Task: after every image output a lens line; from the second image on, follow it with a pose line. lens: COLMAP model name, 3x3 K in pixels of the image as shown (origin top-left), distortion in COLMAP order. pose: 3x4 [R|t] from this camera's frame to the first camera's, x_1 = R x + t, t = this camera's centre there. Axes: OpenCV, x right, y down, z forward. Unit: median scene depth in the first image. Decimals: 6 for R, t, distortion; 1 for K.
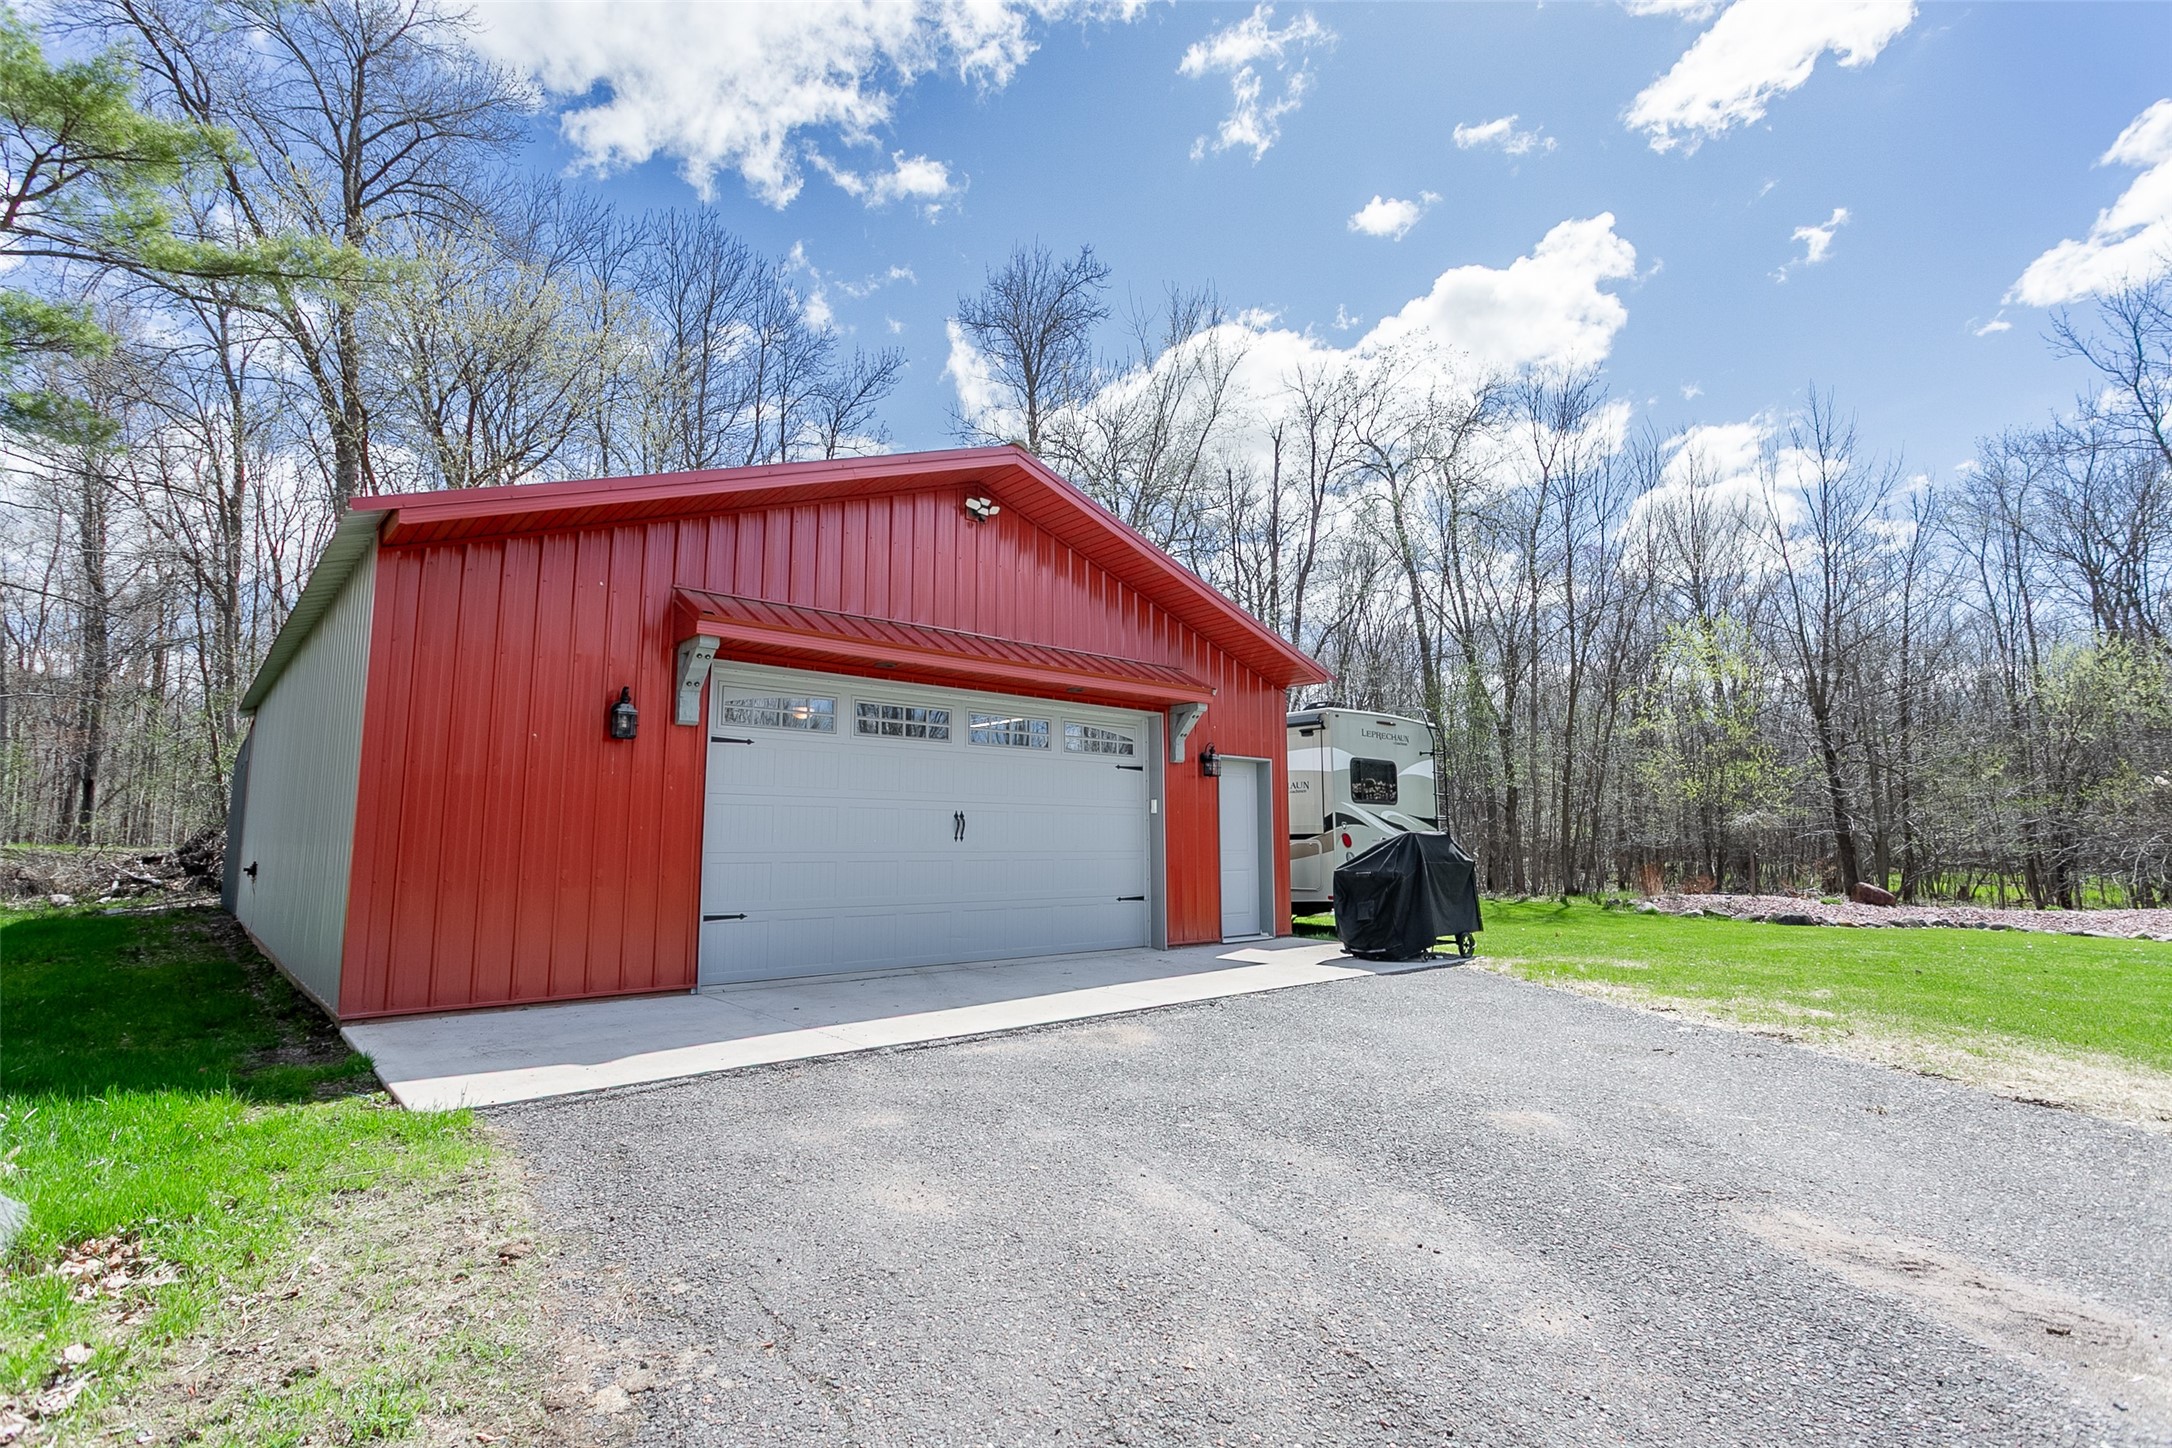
lens RADIAL K [[1030.8, 0, 1086.0], [0, 1030.8, 724.0], [0, 0, 1]] dist [-0.000960, -0.000011]
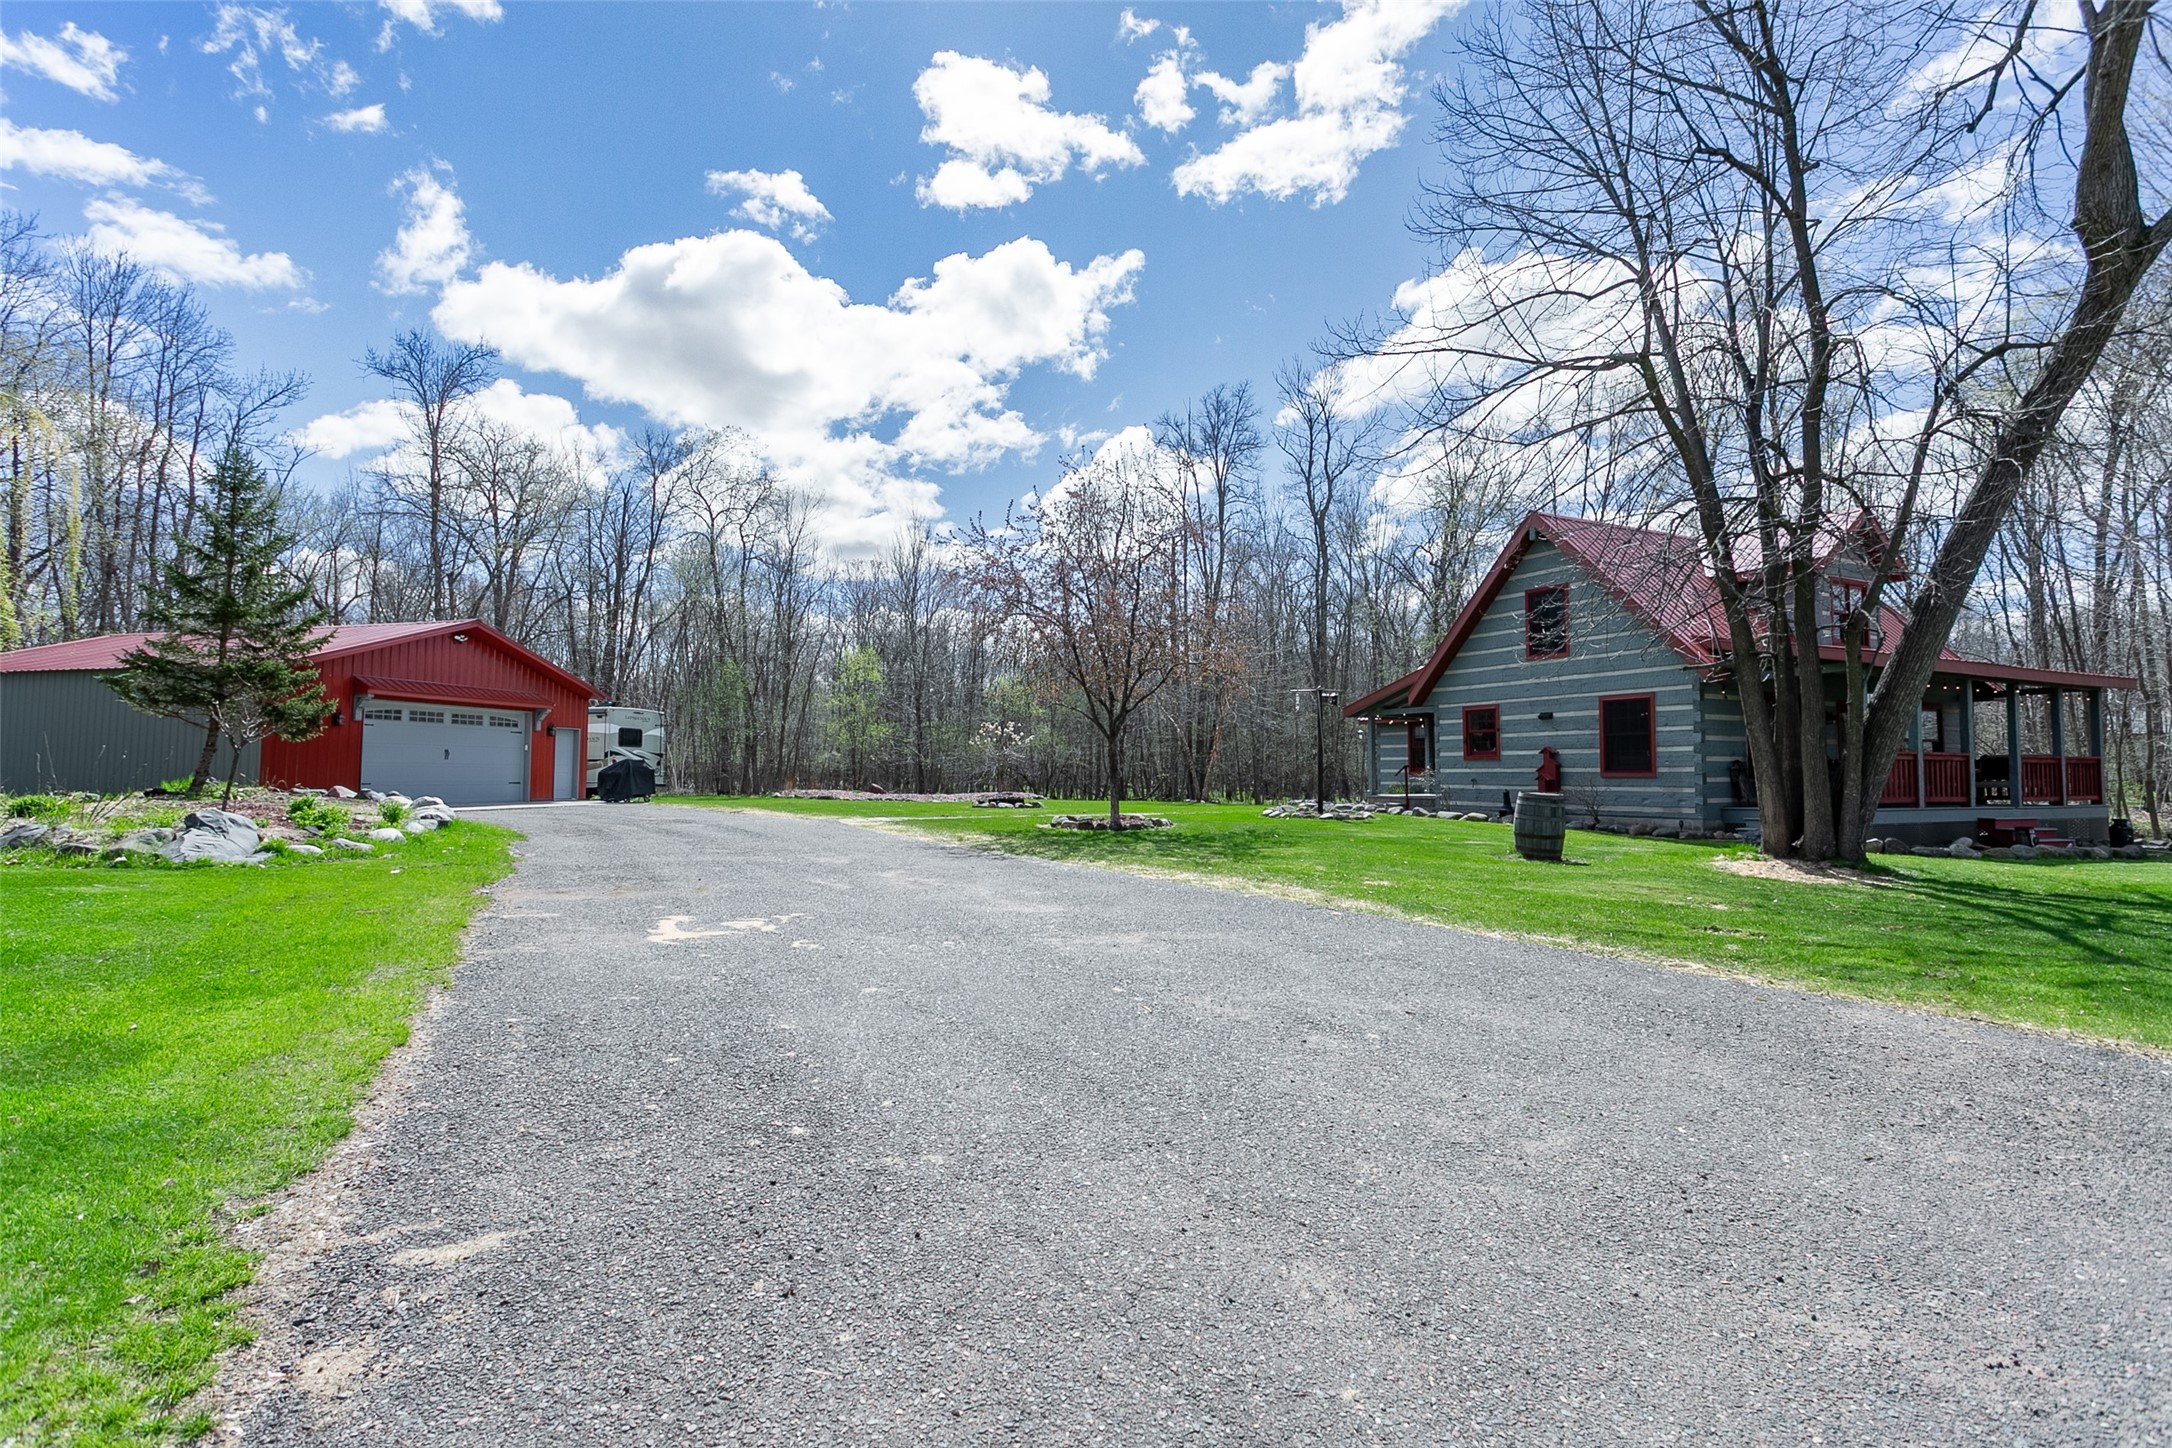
lens RADIAL K [[1030.8, 0, 1086.0], [0, 1030.8, 724.0], [0, 0, 1]] dist [-0.000960, -0.000011]
pose [[0.838531, 0.032594, 0.543878, -0.169308], [-0.069741, 0.996419, 0.047810, -0.205221], [-0.540372, -0.078021, 0.837801, -1.968993]]
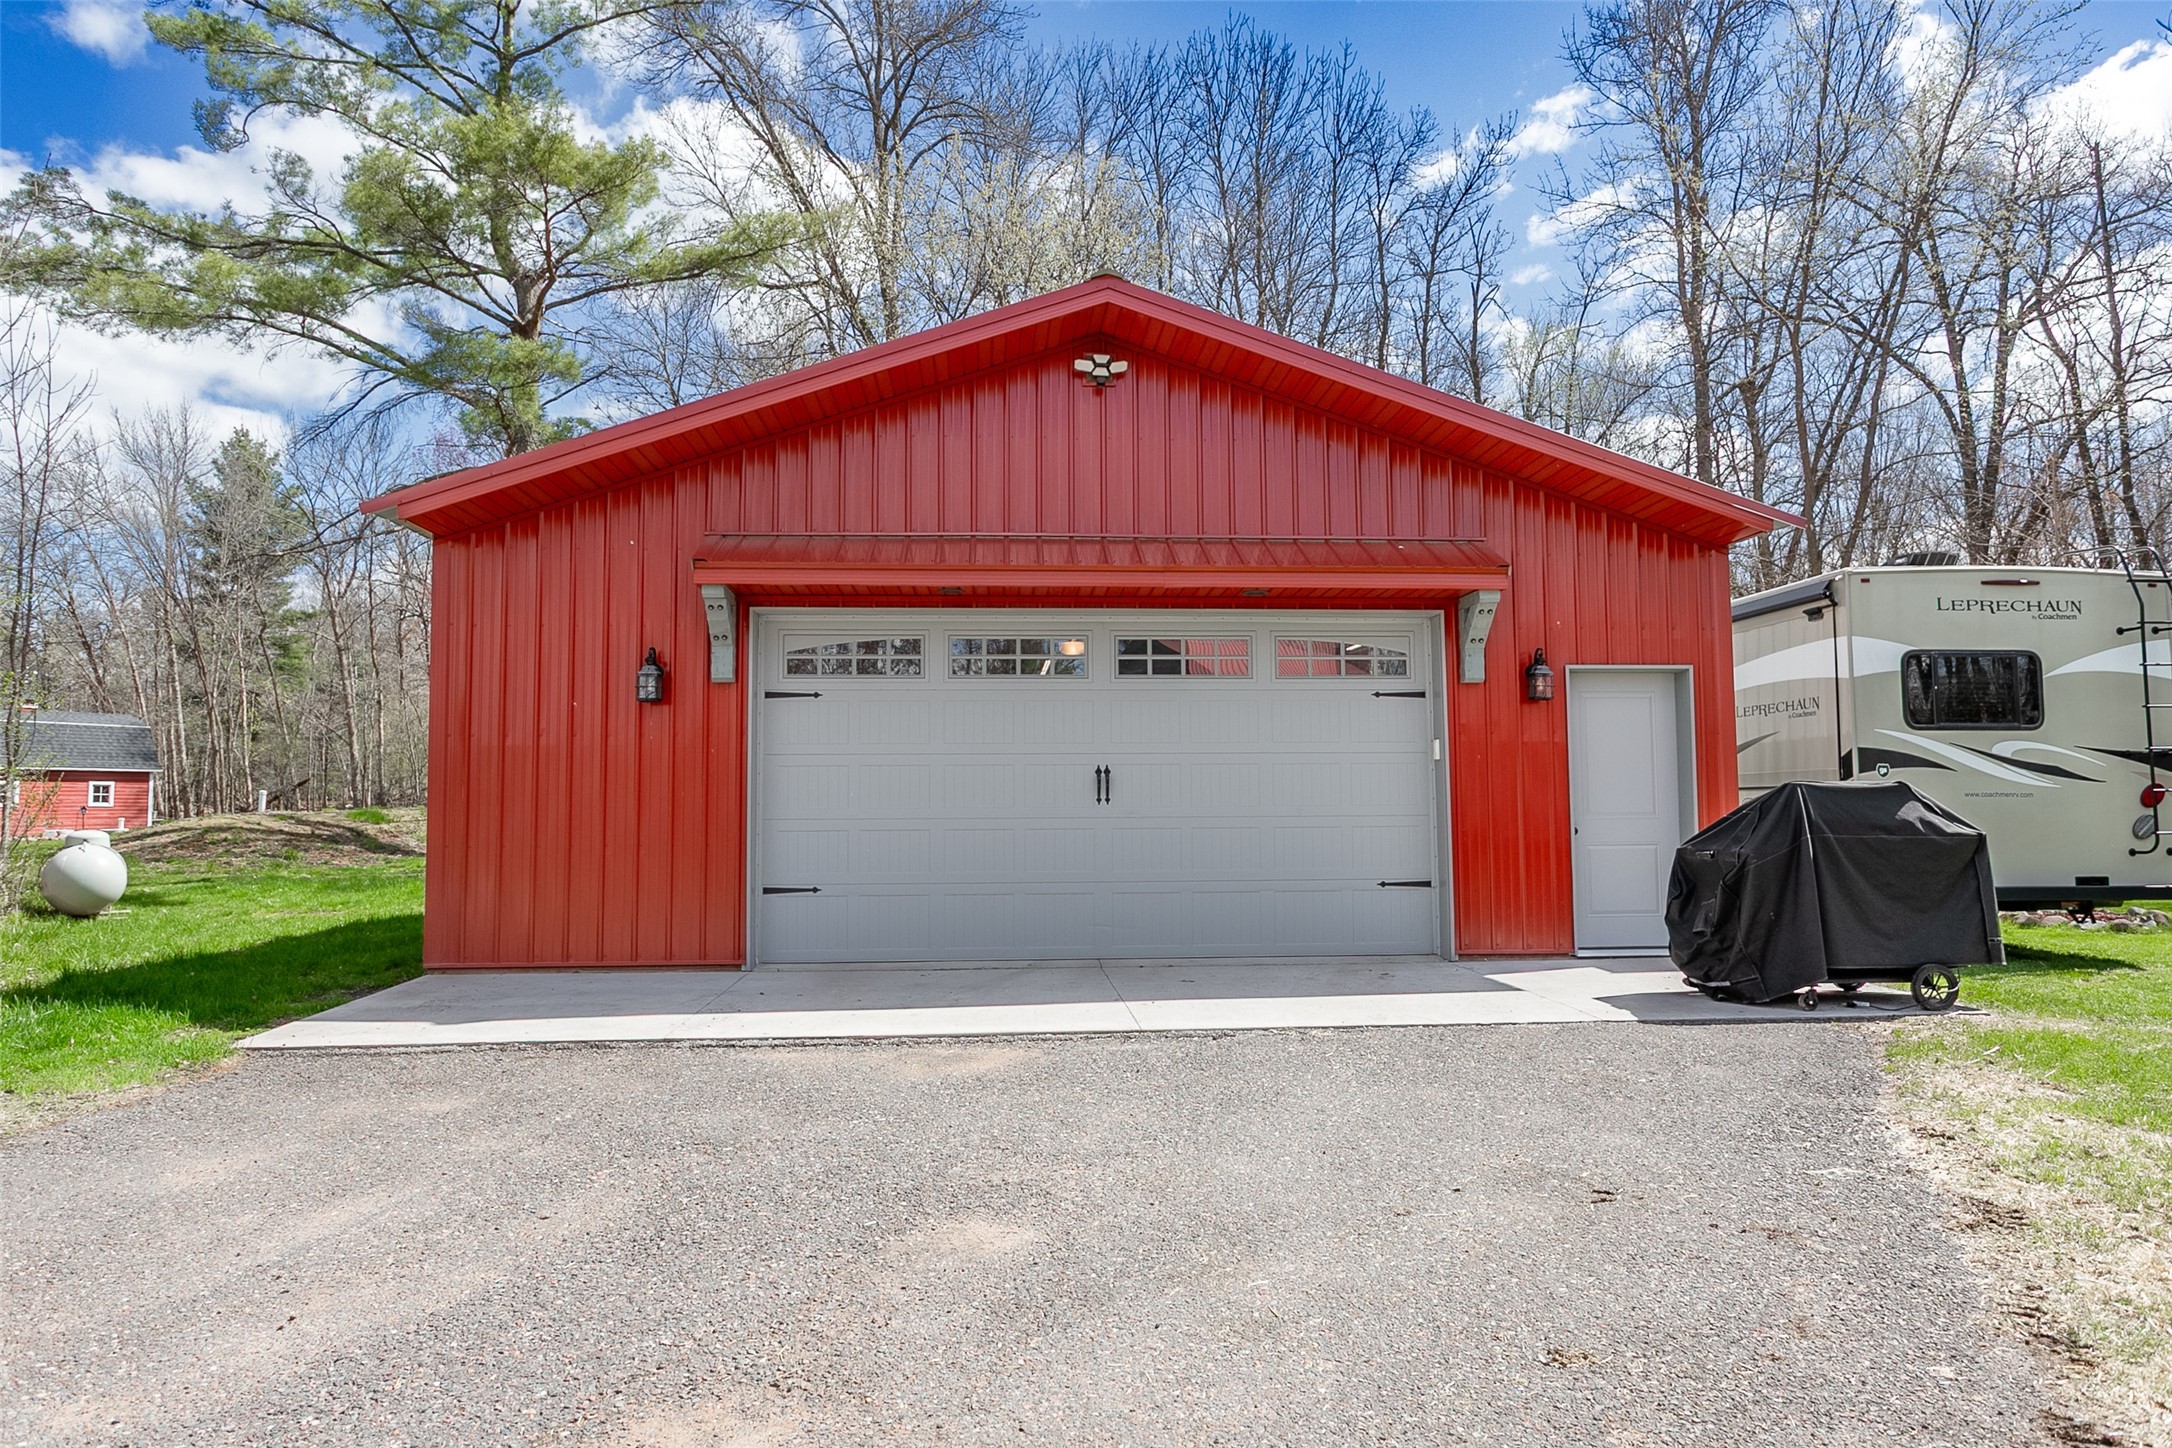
lens RADIAL K [[1237.7, 0, 1086.0], [0, 1237.7, 724.0], [0, 0, 1]] dist [-0.006332, -0.000414]
pose [[0.787405, -0.054129, -0.614054, 0.384777], [0.077835, 0.996895, 0.011931, 0.036049], [0.611502, -0.057189, 0.789174, 0.225991]]
